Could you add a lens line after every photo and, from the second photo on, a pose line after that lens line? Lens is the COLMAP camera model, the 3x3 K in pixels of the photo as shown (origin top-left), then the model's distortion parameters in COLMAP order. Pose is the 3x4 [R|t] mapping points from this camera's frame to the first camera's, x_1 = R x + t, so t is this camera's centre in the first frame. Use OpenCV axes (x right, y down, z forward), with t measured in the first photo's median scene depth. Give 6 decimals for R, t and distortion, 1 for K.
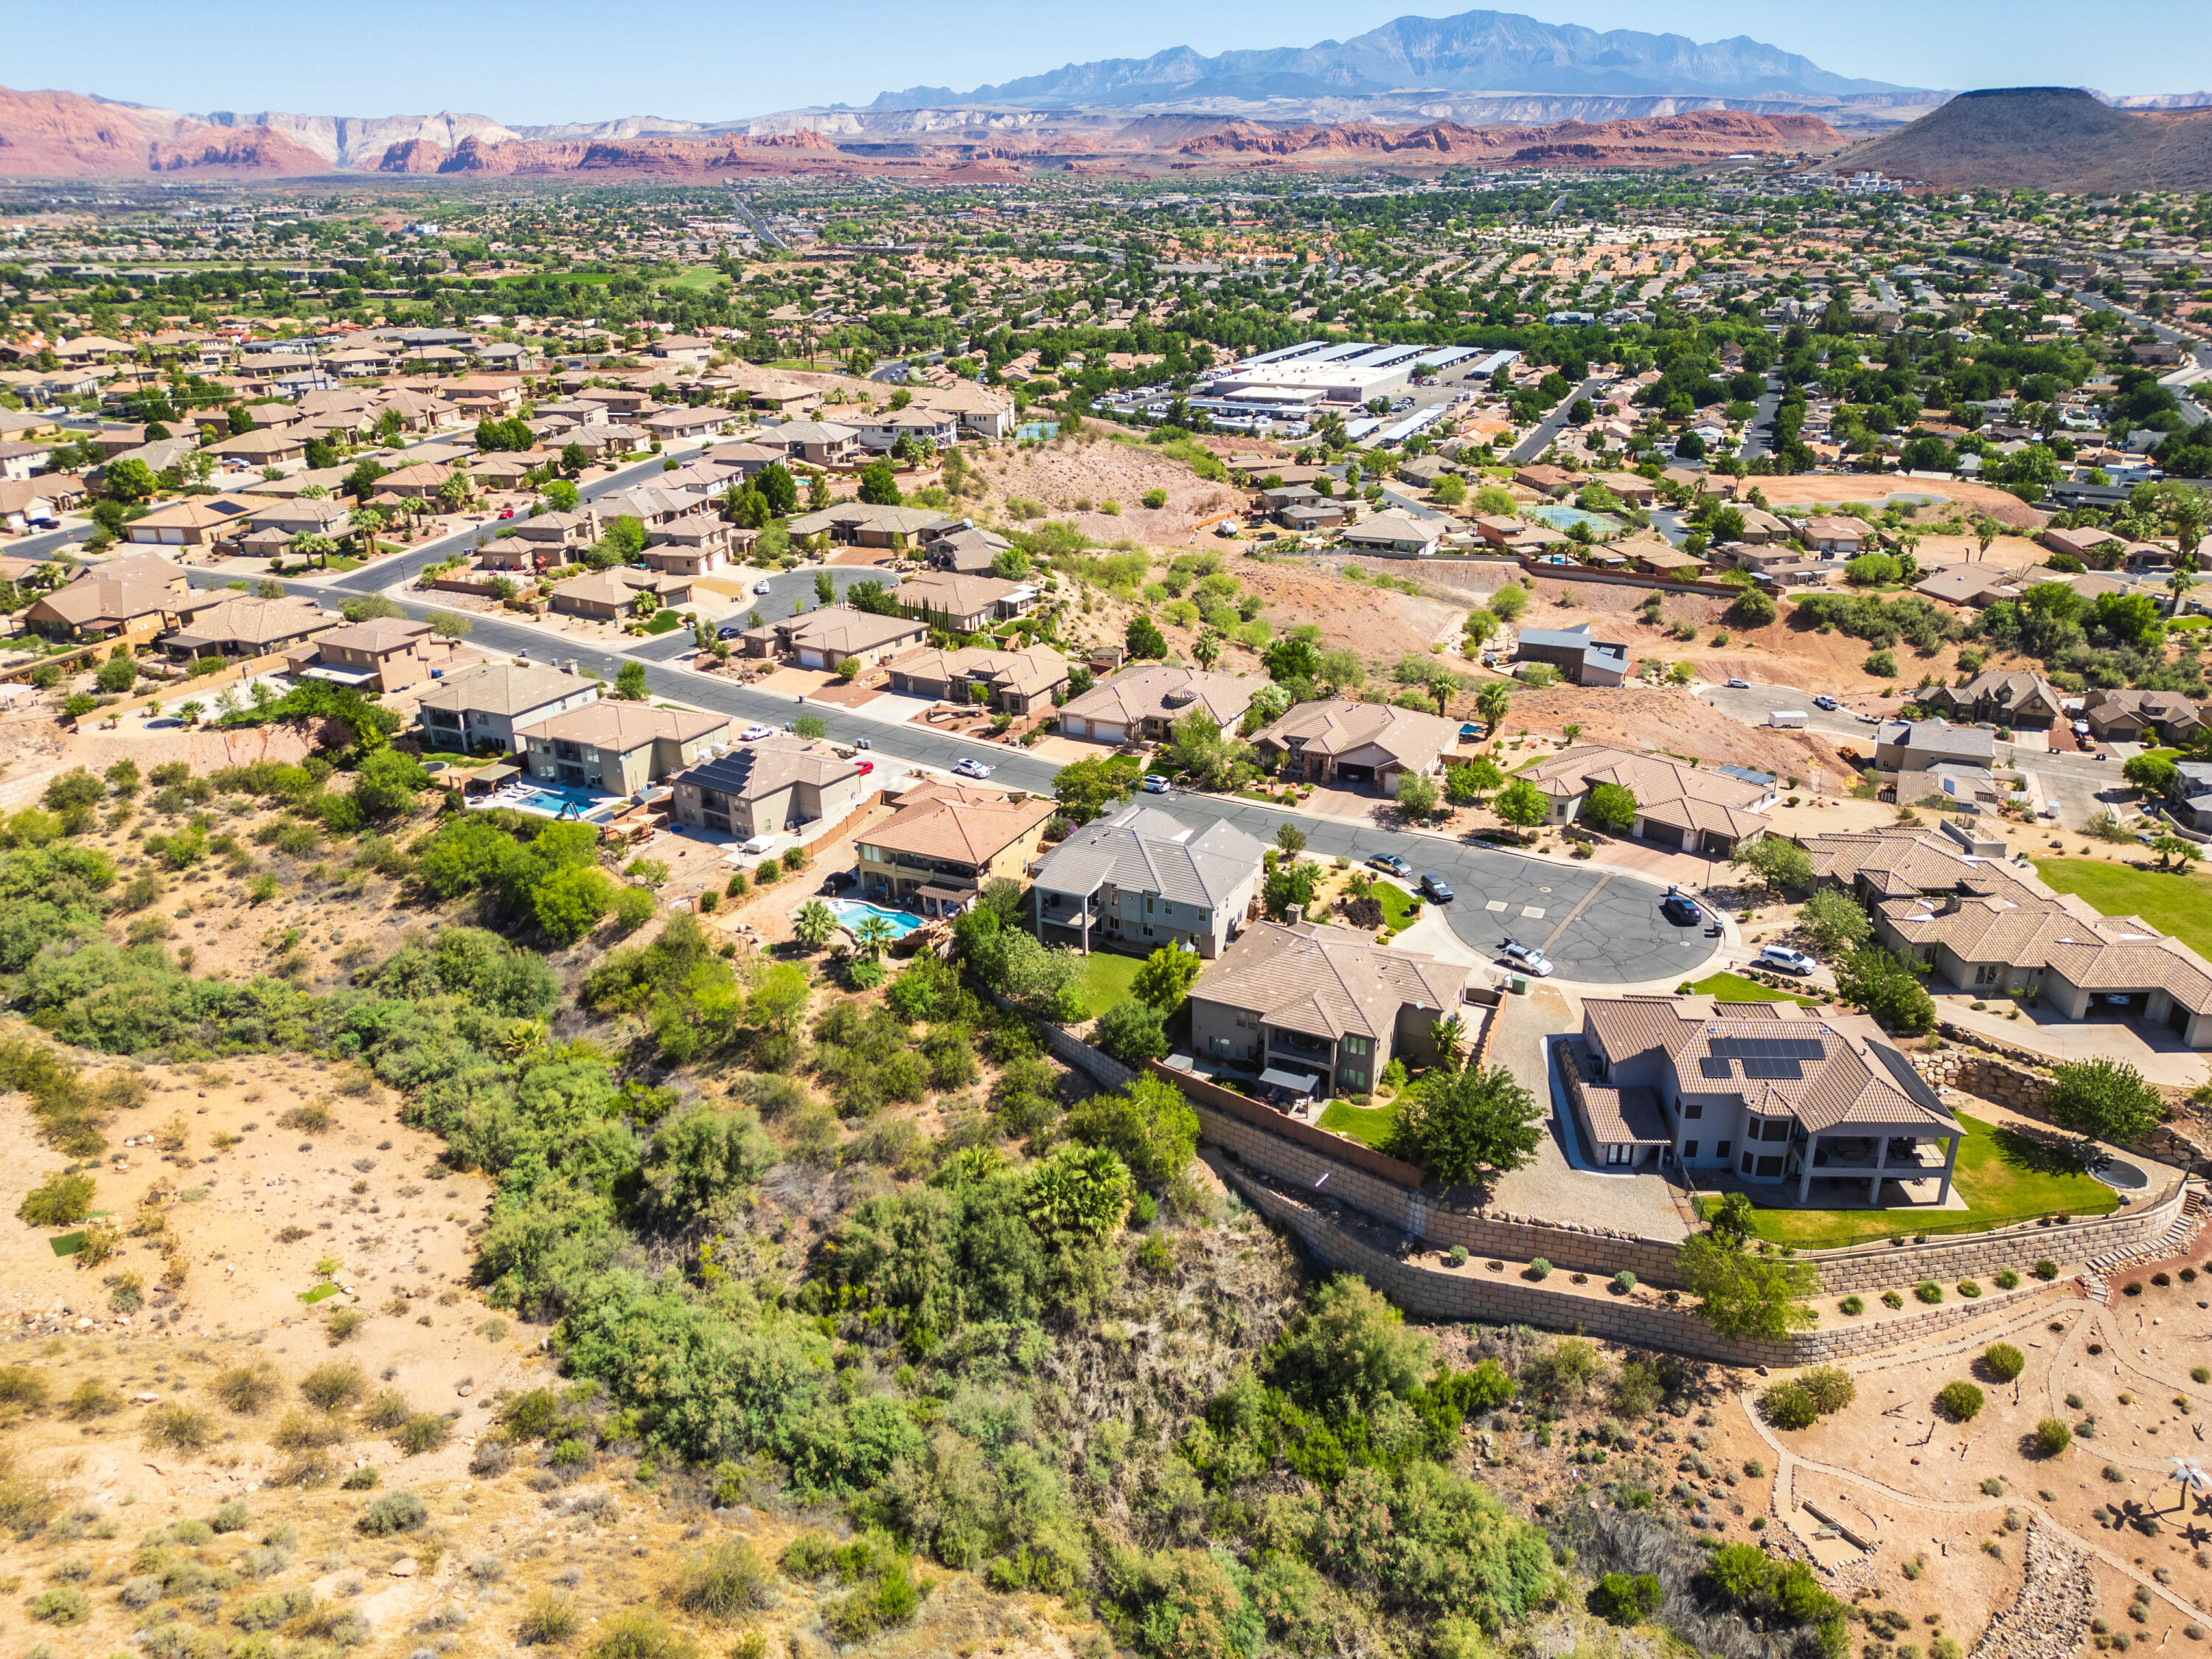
lens RADIAL K [[1549.3, 0, 1109.7], [0, 1549.3, 826.1], [0, 0, 1]] dist [0.071007, -0.062497]
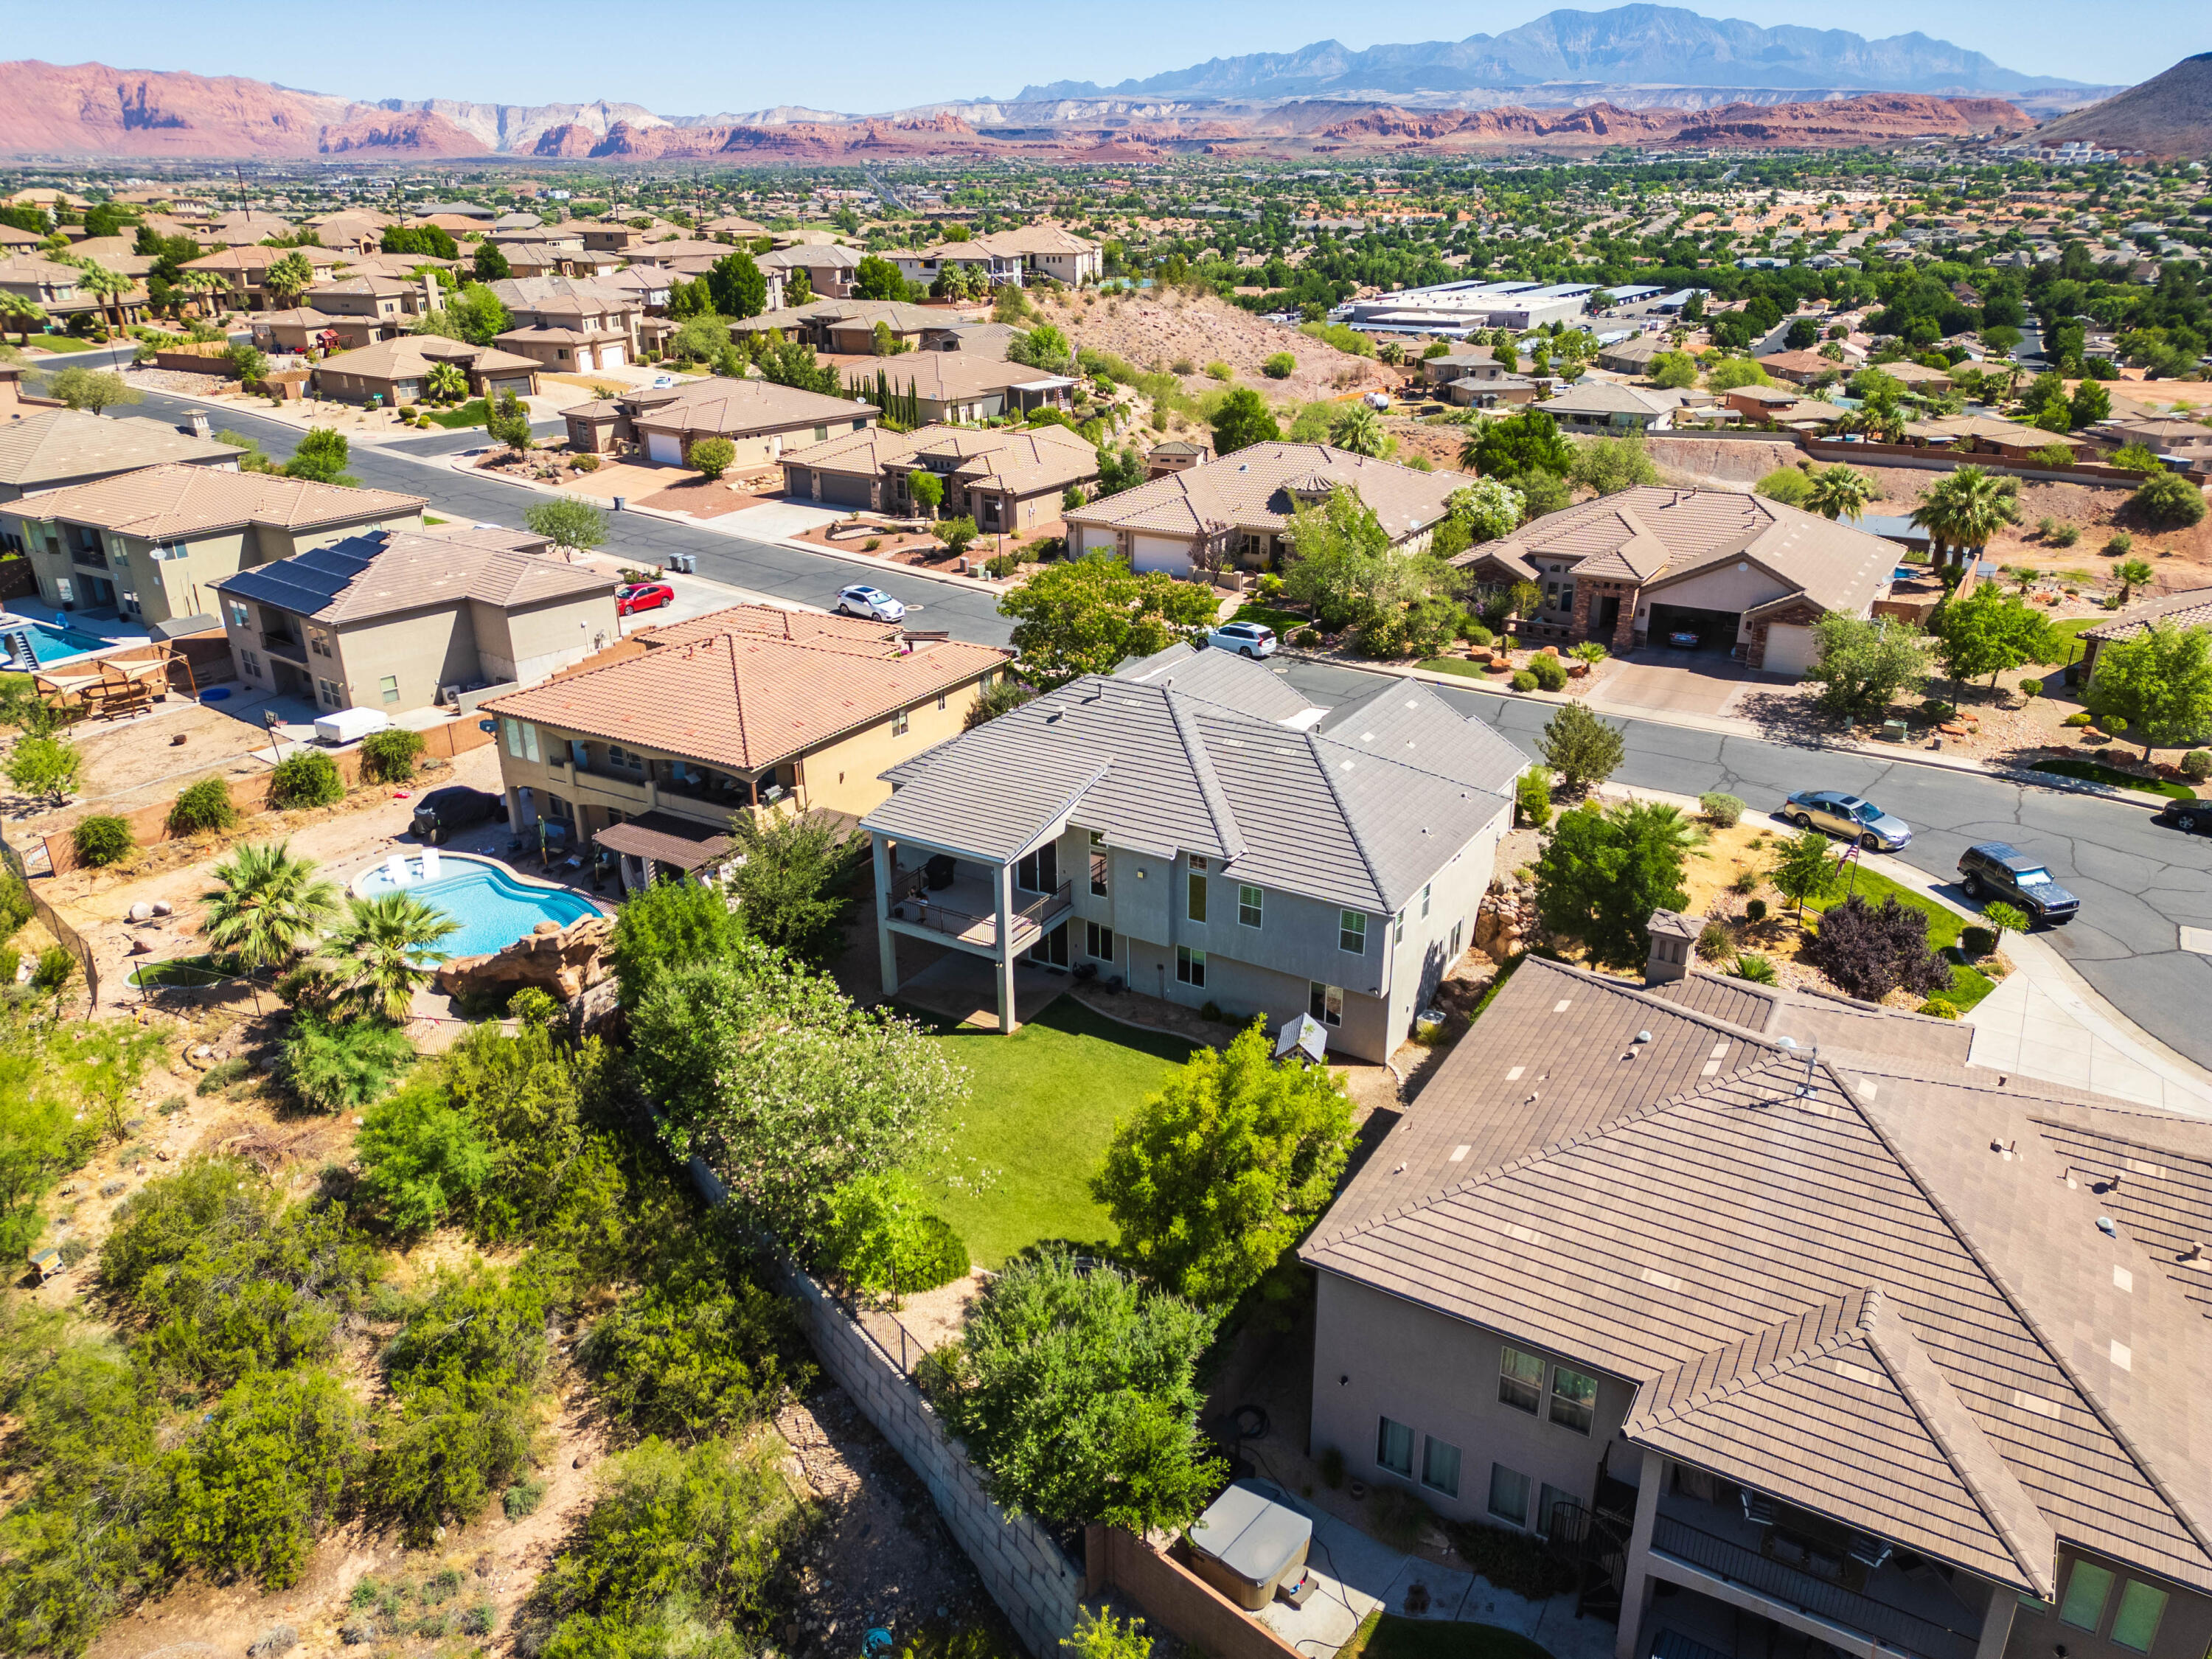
lens RADIAL K [[1549.3, 0, 1114.9], [0, 1549.3, 838.3], [0, 0, 1]] dist [0.071007, -0.062497]
pose [[0.996800, 0.040445, -0.068943, 0.012370], [-0.039763, 0.999146, 0.011237, 0.014104], [0.069339, -0.008460, 0.997557, 0.264676]]
